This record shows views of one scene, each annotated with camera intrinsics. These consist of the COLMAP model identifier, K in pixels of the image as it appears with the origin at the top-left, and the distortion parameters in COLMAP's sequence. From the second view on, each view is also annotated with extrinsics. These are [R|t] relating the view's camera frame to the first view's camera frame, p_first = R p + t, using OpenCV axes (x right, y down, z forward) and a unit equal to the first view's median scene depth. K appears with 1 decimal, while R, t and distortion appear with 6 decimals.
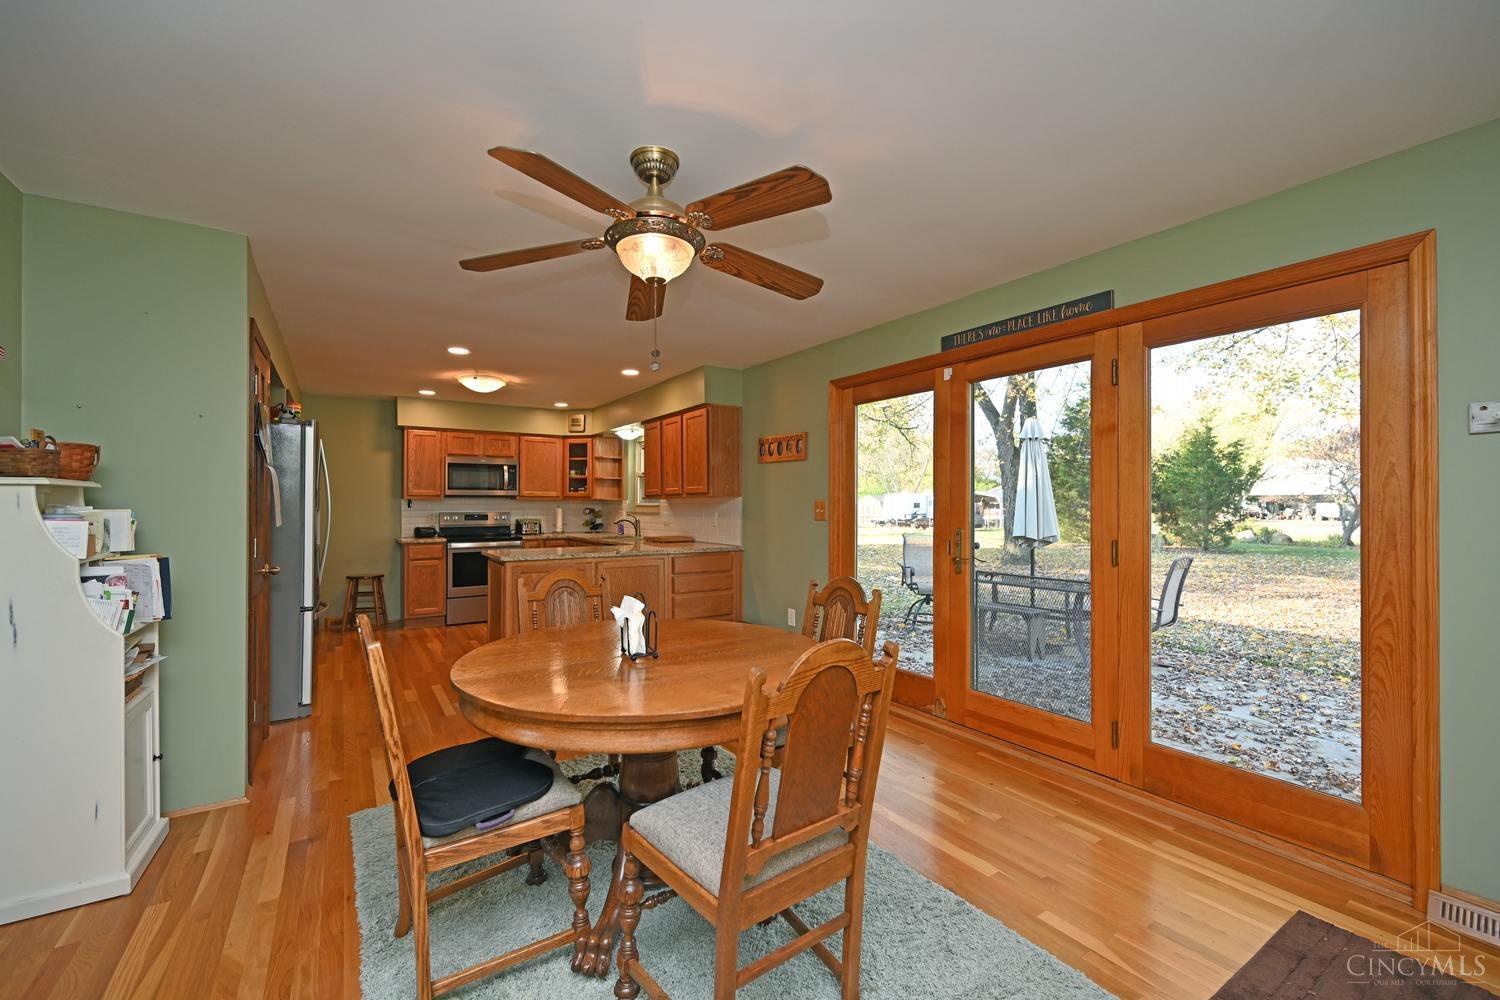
lens RADIAL K [[593.1, 0, 753.5], [0, 593.1, 504.3], [0, 0, 1]] dist [-0.000472, -0.000252]
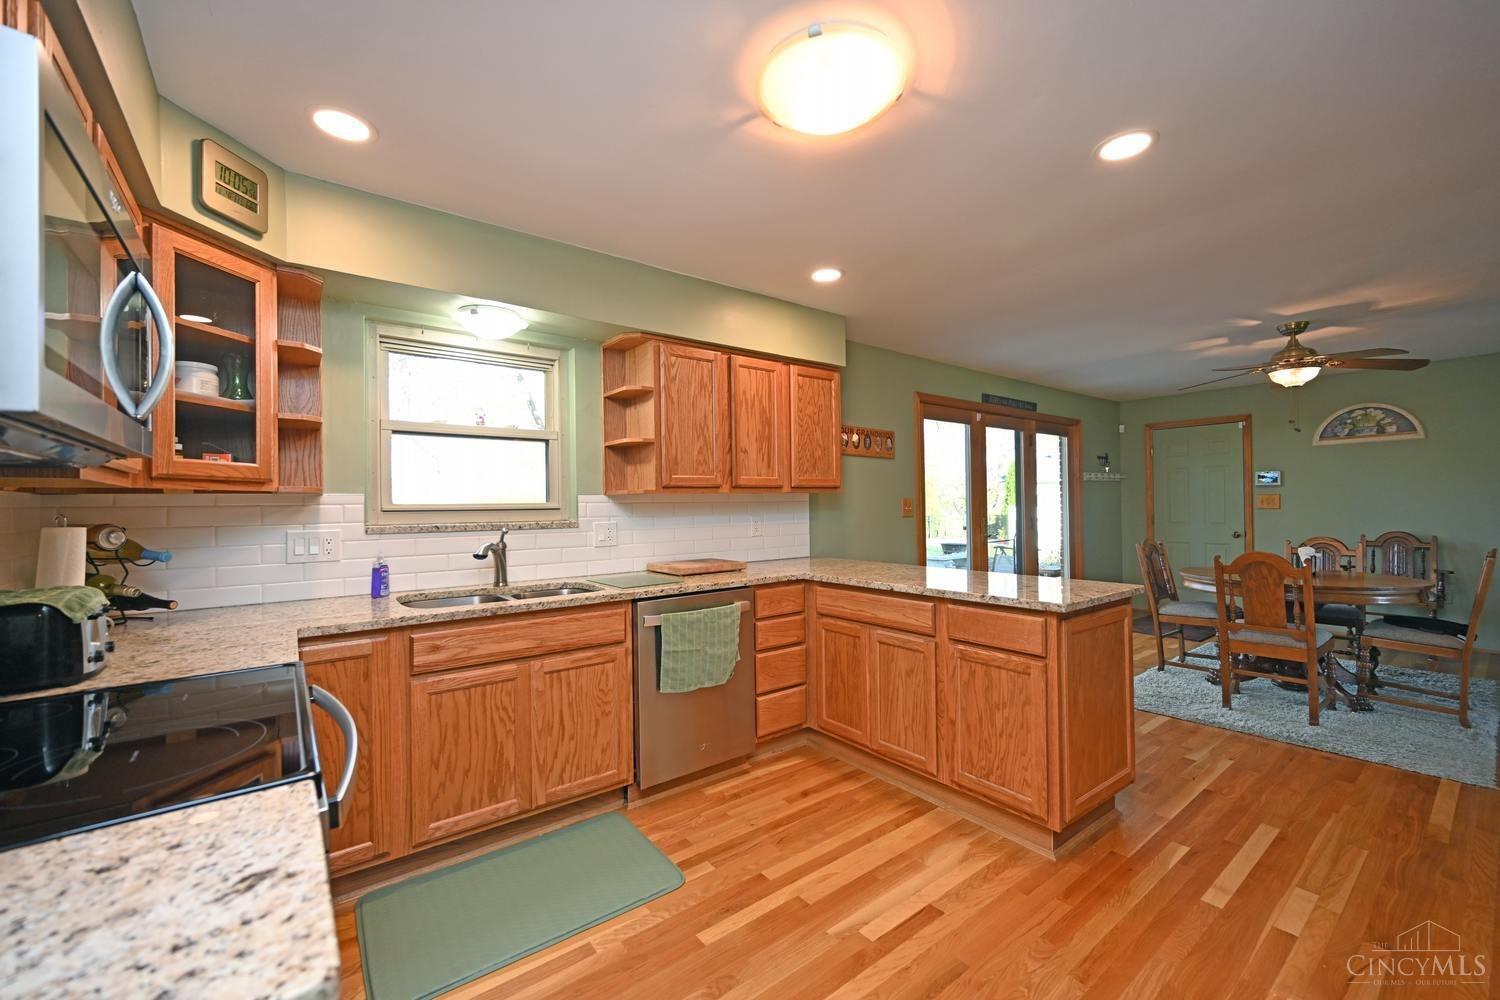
lens RADIAL K [[593.1, 0, 753.5], [0, 593.1, 504.3], [0, 0, 1]] dist [-0.000472, -0.000252]
pose [[-0.046092, 0.003759, 0.998930, -0.948966], [0.012795, 0.999913, -0.003173, 0.003958], [-0.998855, 0.012635, -0.046136, 1.325793]]
